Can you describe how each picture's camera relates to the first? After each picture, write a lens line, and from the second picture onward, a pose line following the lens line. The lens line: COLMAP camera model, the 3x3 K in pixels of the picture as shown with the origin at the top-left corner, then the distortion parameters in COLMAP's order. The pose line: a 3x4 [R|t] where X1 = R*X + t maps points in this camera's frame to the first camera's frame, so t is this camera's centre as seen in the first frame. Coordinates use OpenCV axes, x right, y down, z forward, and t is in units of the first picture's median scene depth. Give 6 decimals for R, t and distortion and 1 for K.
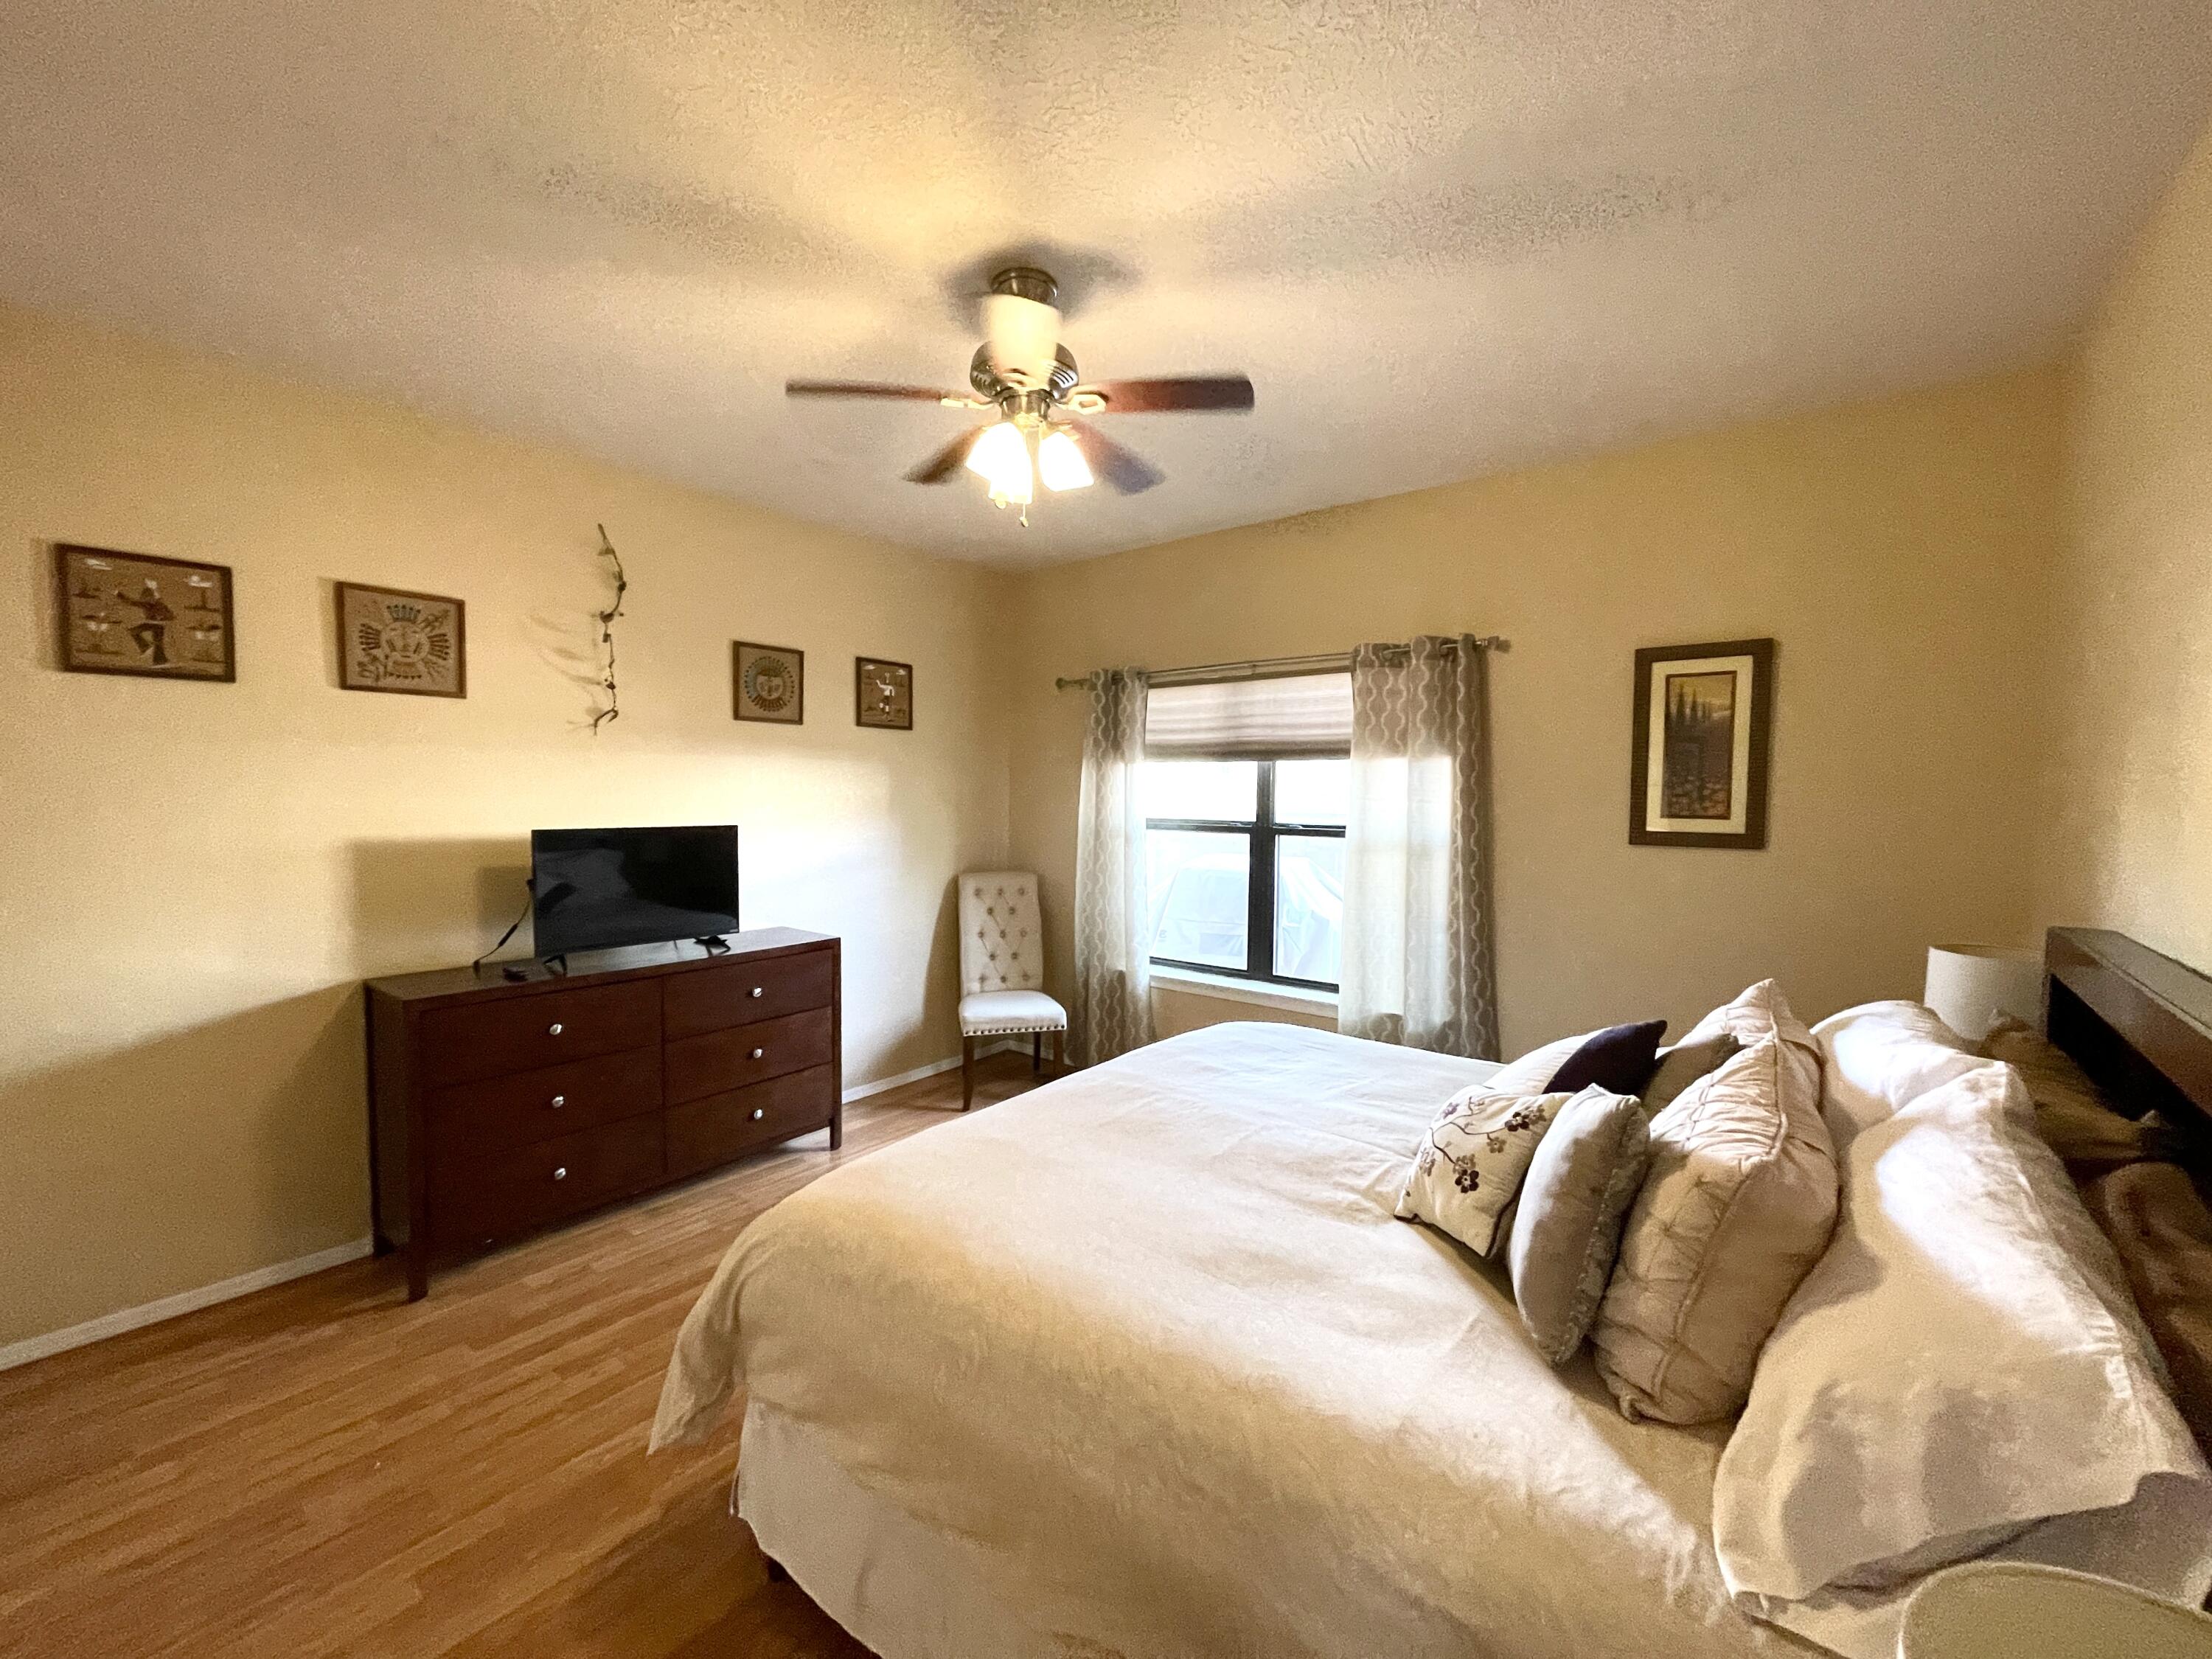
lens RADIAL K [[895.8, 0, 1099.9], [0, 895.8, 838.6], [0, 0, 1]] dist [-0.001487, 0.000401]
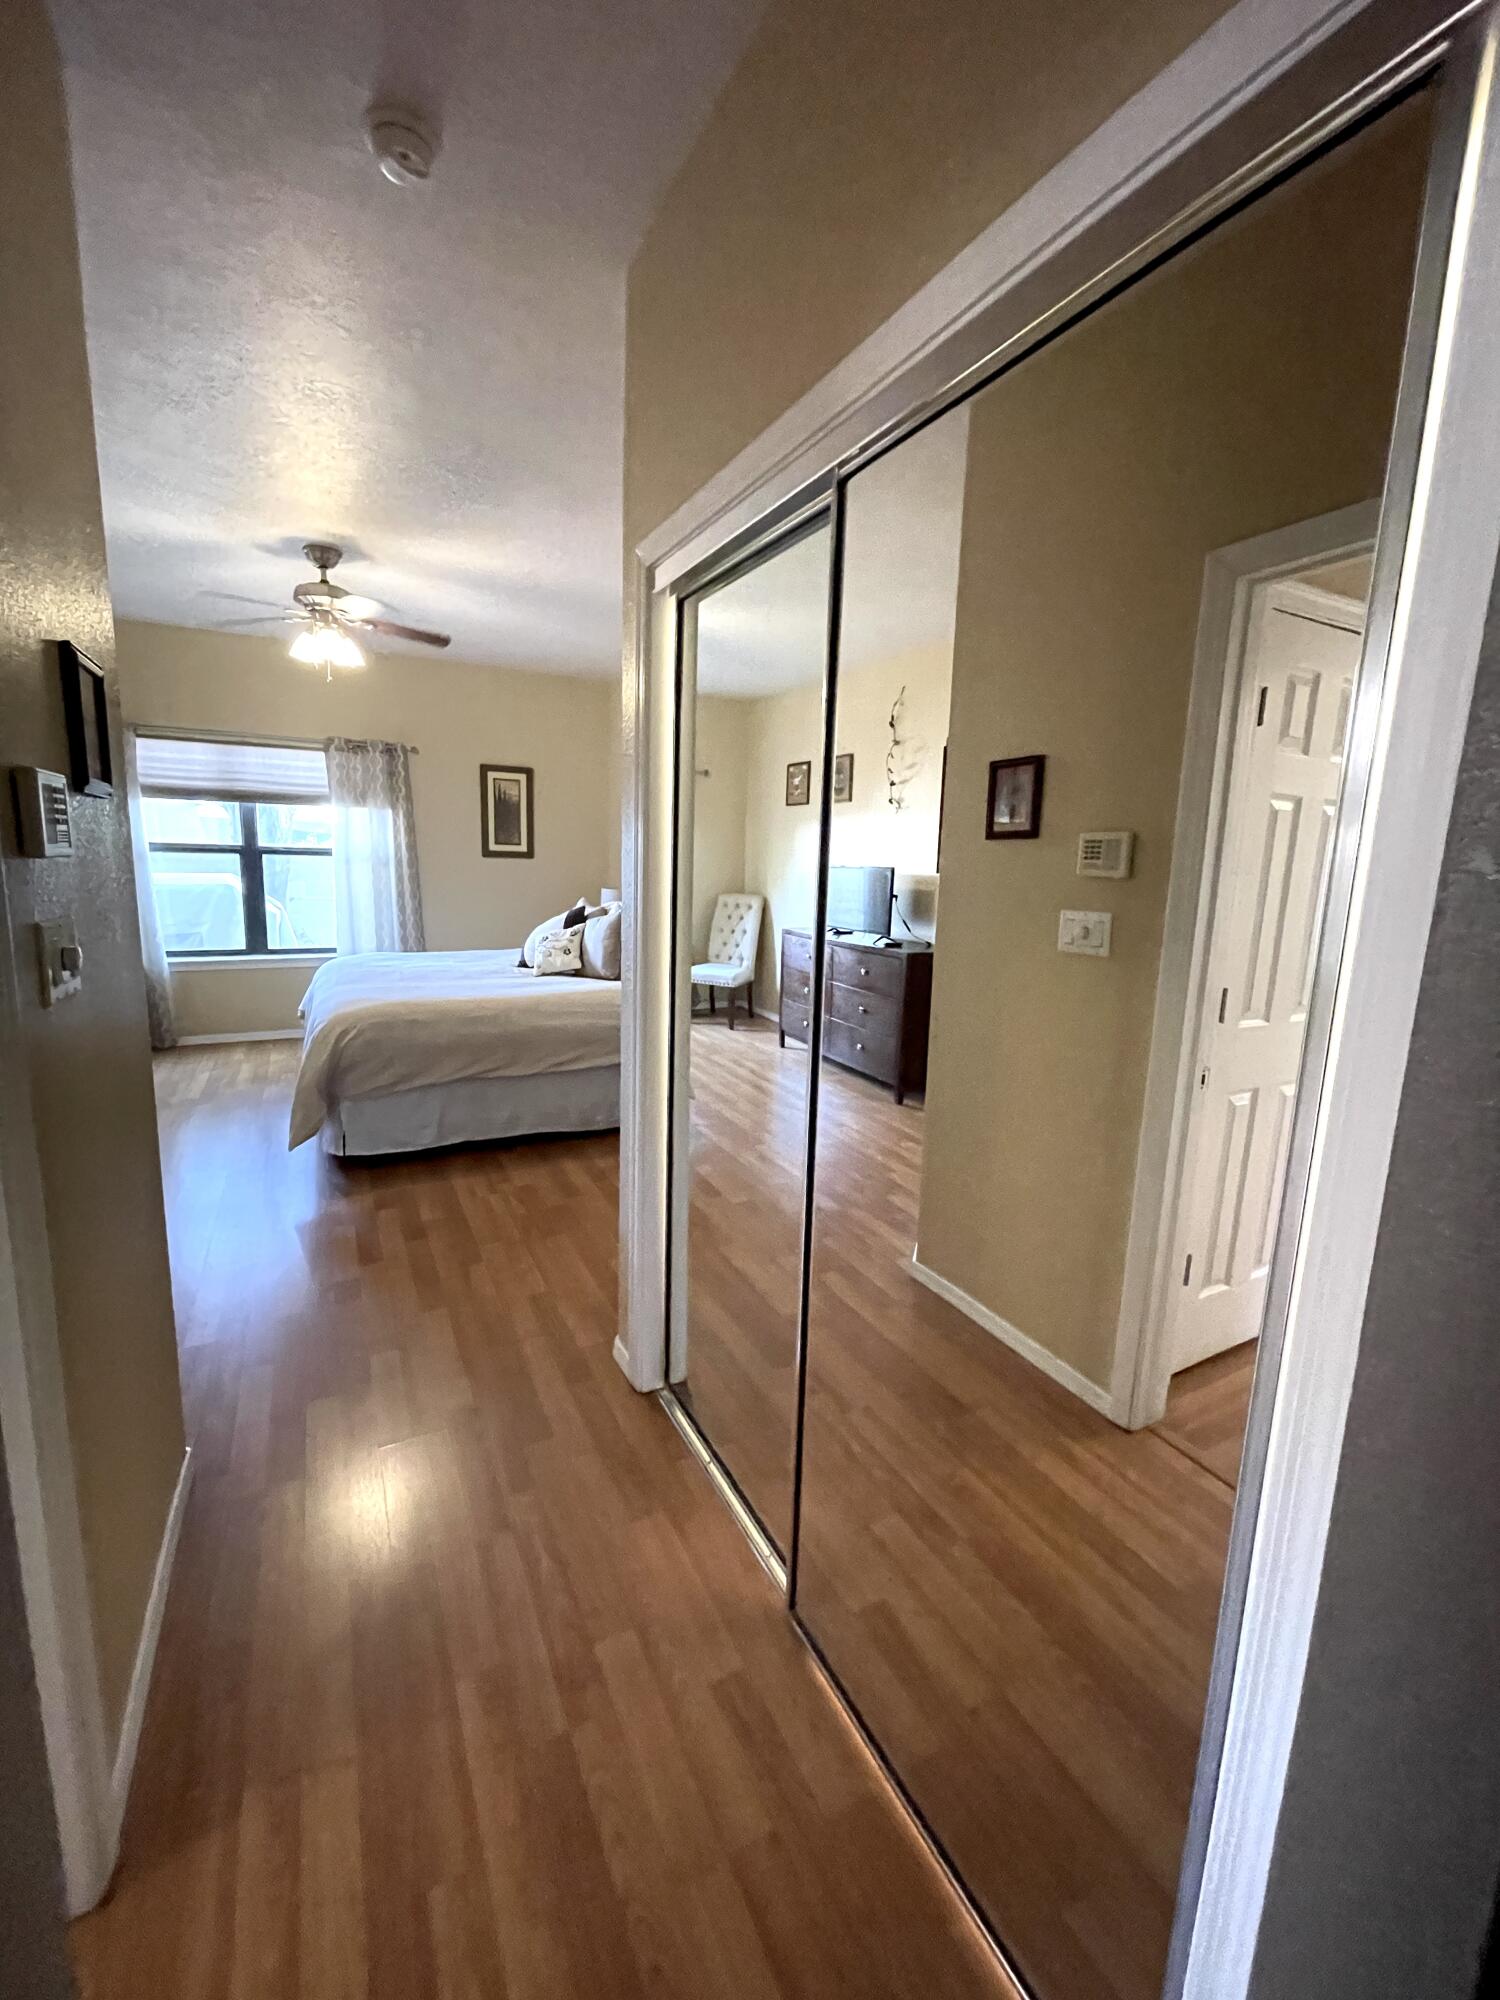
lens RADIAL K [[809.9, 0, 742.3], [0, 809.9, 994.9], [0, 0, 1]] dist [-0.001487, 0.000401]
pose [[0.405573, -0.148894, 0.901854, -0.859908], [0.022790, 0.987984, 0.152865, 0.045674], [-0.913779, -0.041445, 0.404093, -0.327643]]
